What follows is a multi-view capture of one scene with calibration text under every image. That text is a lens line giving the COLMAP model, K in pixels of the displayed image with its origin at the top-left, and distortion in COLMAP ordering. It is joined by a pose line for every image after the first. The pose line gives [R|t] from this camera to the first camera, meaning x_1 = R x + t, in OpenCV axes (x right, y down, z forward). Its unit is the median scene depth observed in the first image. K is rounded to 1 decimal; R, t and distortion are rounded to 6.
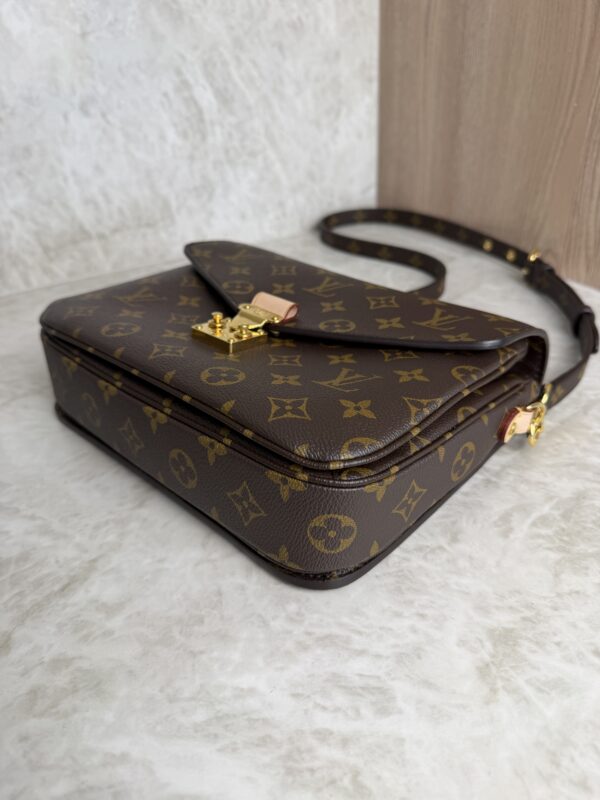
lens RADIAL K [[593.1, 0, 301.7], [0, 593.1, 400.7], [0, 0, 1]] dist [-0.043978, 0.015967]
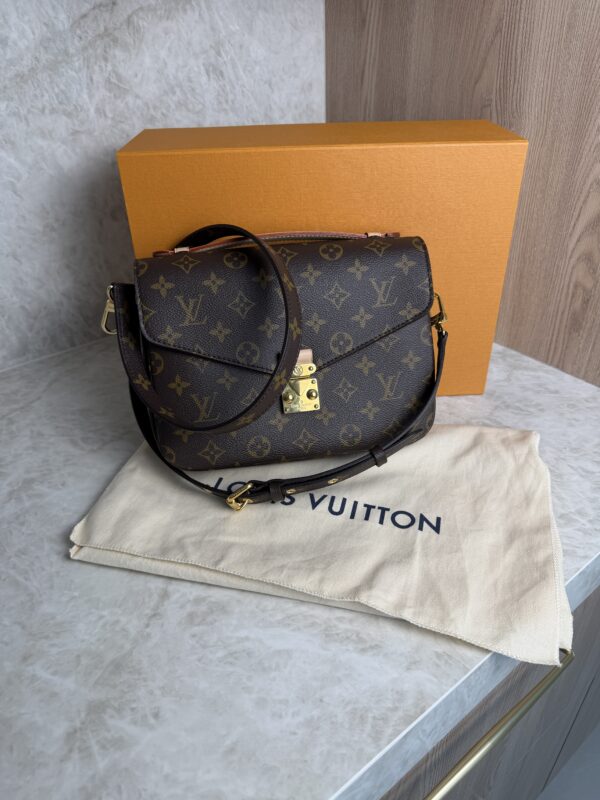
lens RADIAL K [[578.5, 0, 303.4], [0, 578.5, 398.3], [0, 0, 1]] dist [0.002656, -0.035289]
pose [[0.993386, -0.049856, 0.103439, -0.219754], [0.046141, 0.998212, 0.038003, -0.248071], [-0.105149, -0.032978, 0.993910, -0.830864]]
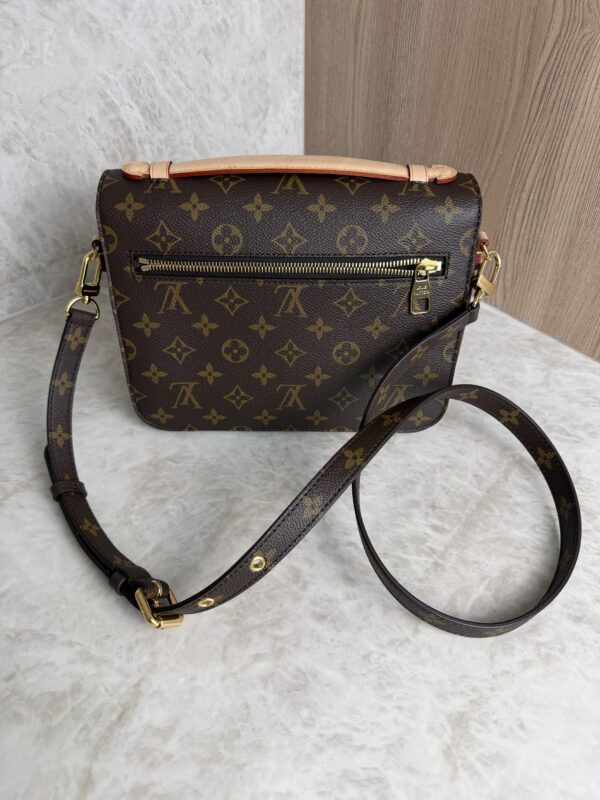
lens RADIAL K [[578.7, 0, 296.9], [0, 578.7, 402.8], [0, 0, 1]] dist [-0.007503, -0.011685]
pose [[0.987093, -0.076298, 0.140805, -0.164134], [0.044686, 0.975516, 0.215339, -0.613860], [-0.153788, -0.206268, 0.966335, -0.111313]]
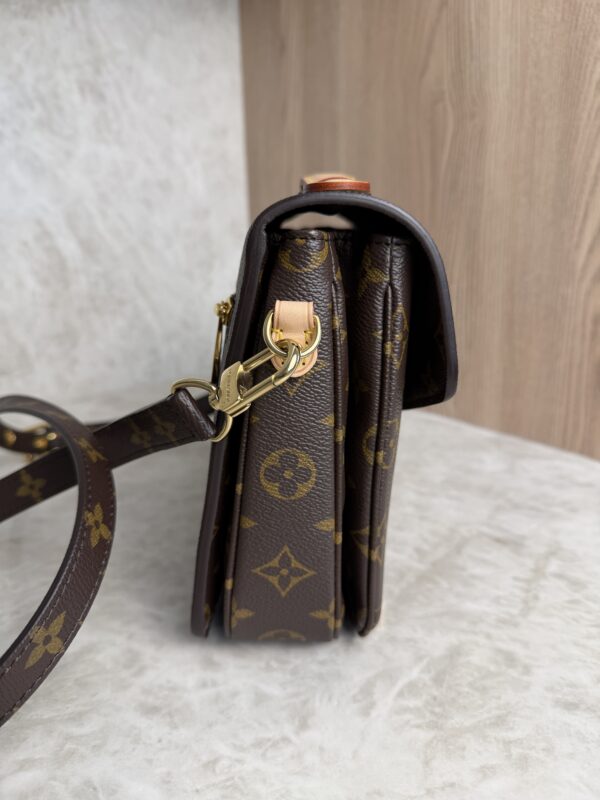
lens RADIAL K [[598.7, 0, 304.4], [0, 598.7, 398.6], [0, 0, 1]] dist [-0.039643, 0.003517]
pose [[0.988242, -0.025495, 0.150757, 0.170292], [0.063493, 0.965395, -0.252943, 0.013864], [-0.139091, 0.259541, 0.955663, 0.140296]]
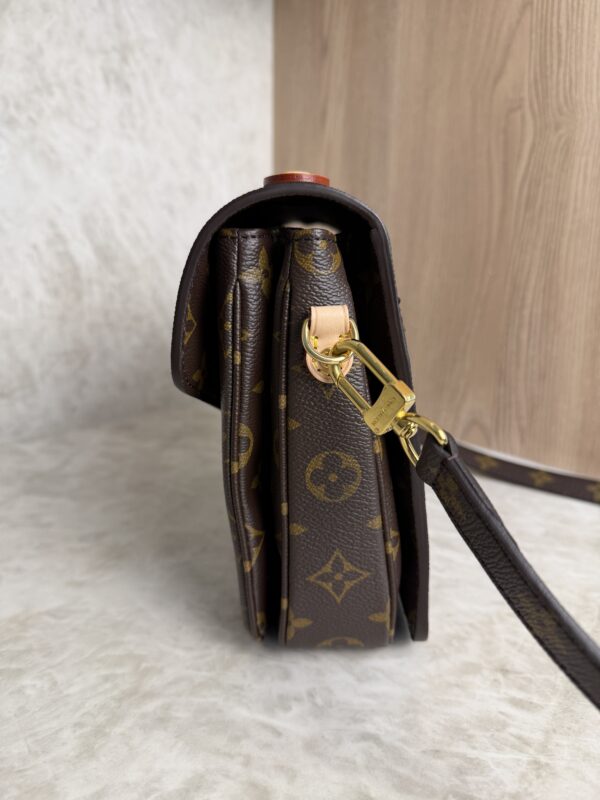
lens RADIAL K [[595.1, 0, 298.0], [0, 595.1, 400.0], [0, 0, 1]] dist [-0.038429, 0.001488]
pose [[0.976914, 0.002553, 0.213620, -0.096261], [0.059537, 0.957059, -0.283712, -0.101169], [-0.205171, 0.289880, 0.934812, 0.433232]]
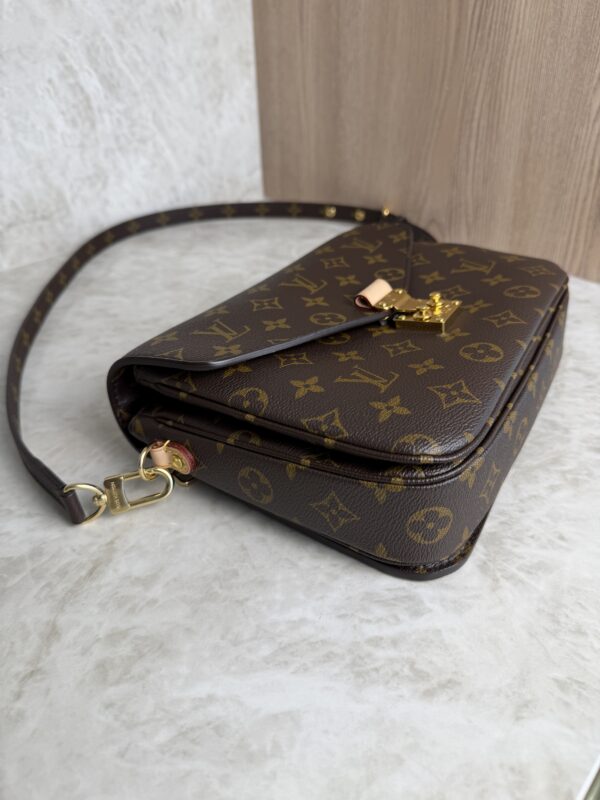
lens RADIAL K [[588.7, 0, 300.1], [0, 588.7, 401.8], [0, 0, 1]] dist [-0.034496, 0.004895]
pose [[0.968071, -0.121642, 0.219184, -0.251518], [0.114581, 0.992408, 0.044690, 0.019150], [-0.222957, -0.018149, 0.974659, -0.084153]]
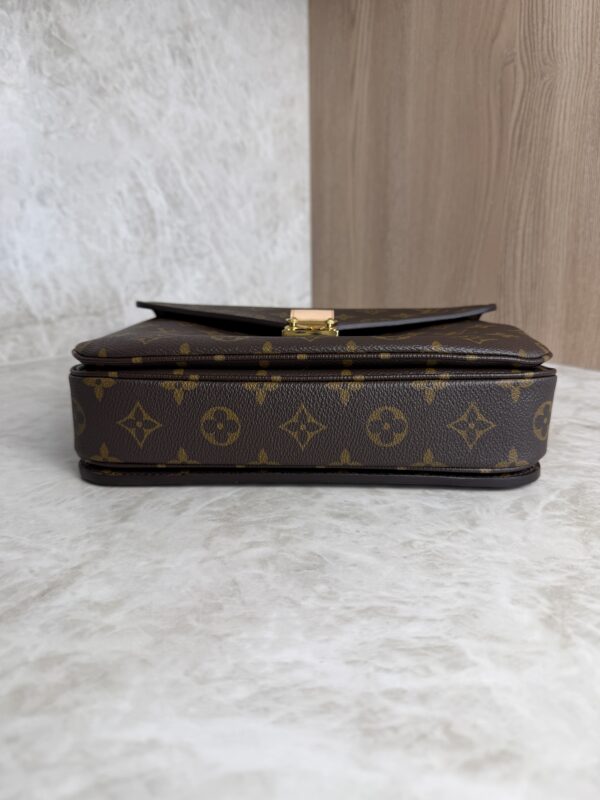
lens RADIAL K [[588.7, 0, 300.1], [0, 588.7, 401.8], [0, 0, 1]] dist [-0.034496, 0.004895]
pose [[0.988460, -0.015356, 0.150702, -0.176143], [0.053944, 0.965314, -0.255459, 0.304290], [-0.141551, 0.260641, 0.955002, 0.095284]]
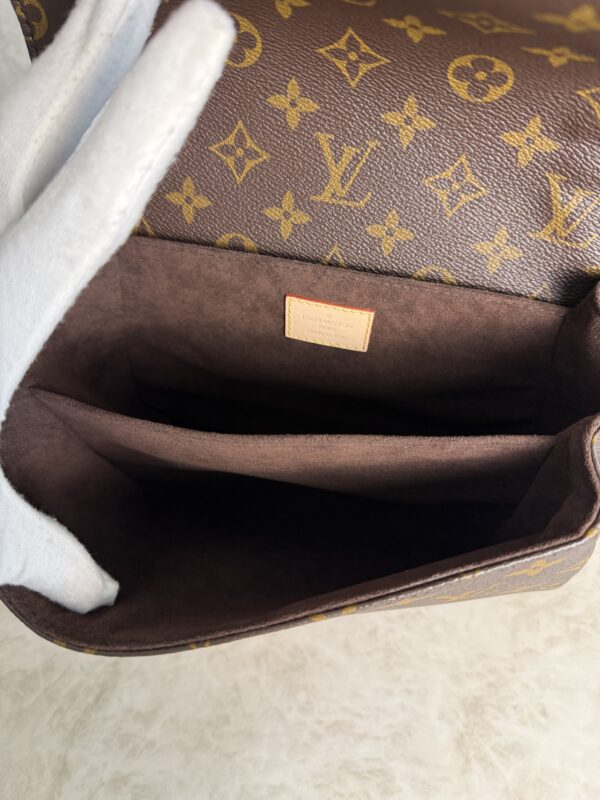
lens RADIAL K [[588.7, 0, 300.1], [0, 588.7, 401.8], [0, 0, 1]] dist [-0.034496, 0.004895]
pose [[0.989016, -0.100823, 0.108080, -0.087322], [0.051501, 0.920474, 0.387397, -0.656254], [-0.138543, -0.377575, 0.915556, 0.144242]]
